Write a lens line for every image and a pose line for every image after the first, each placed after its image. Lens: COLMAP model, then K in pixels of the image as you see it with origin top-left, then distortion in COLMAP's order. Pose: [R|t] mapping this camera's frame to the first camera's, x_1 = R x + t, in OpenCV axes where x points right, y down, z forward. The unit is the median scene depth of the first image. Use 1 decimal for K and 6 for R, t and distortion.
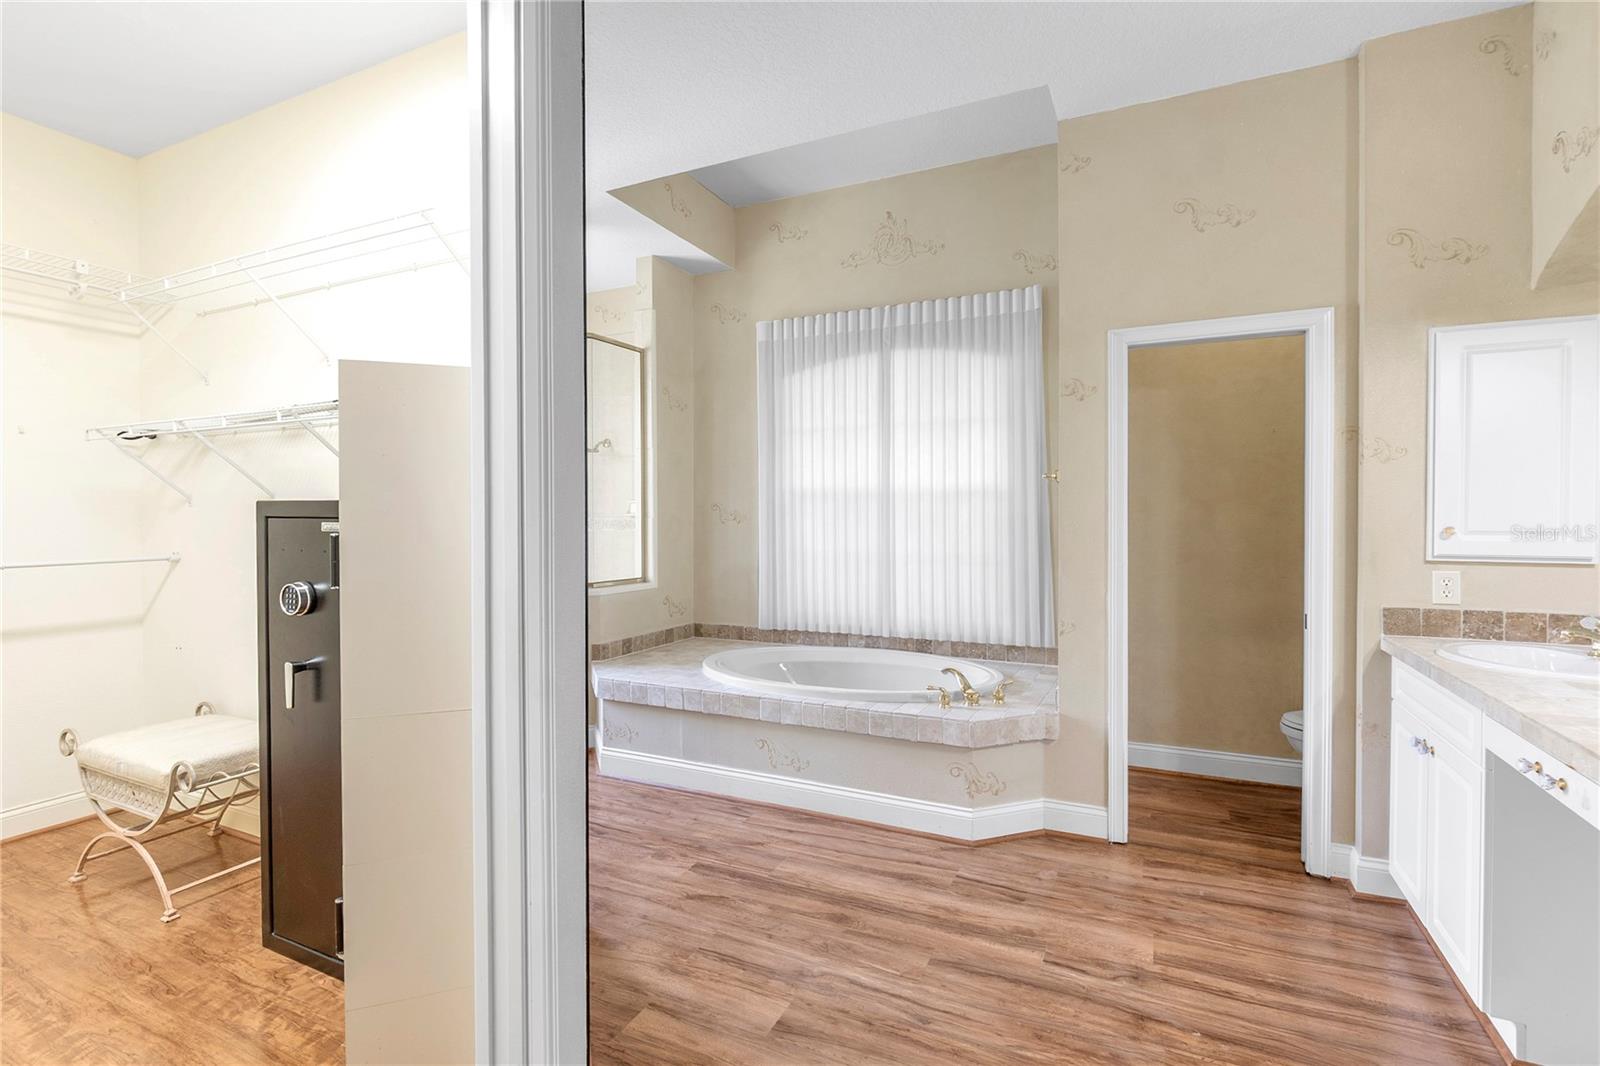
lens RADIAL K [[705.3, 0, 802.1], [0, 705.3, 527.6], [0, 0, 1]] dist [0.000423, 0.000453]
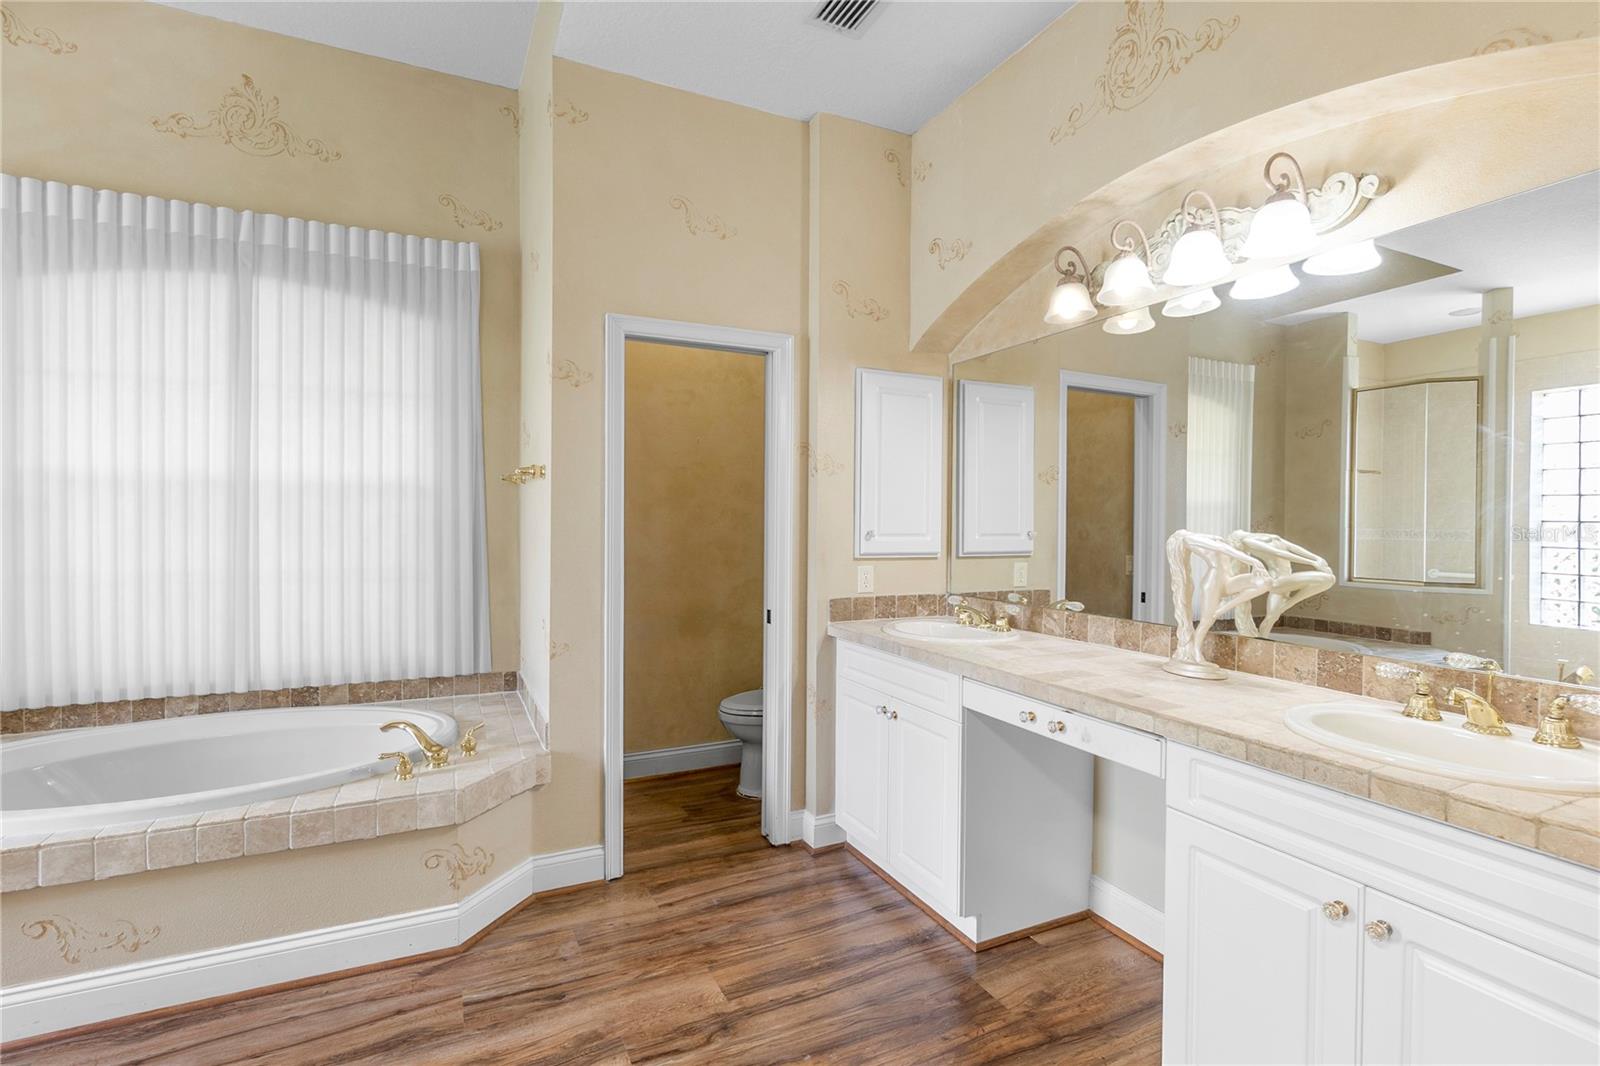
lens RADIAL K [[742.2, 0, 798.5], [0, 742.2, 526.4], [0, 0, 1]] dist [-0.003724, 0.000159]
pose [[0.650128, 0.000263, 0.759825, -0.125426], [0.003949, 0.999985, -0.003724, -0.002743], [-0.759815, 0.005422, 0.650117, 0.198773]]
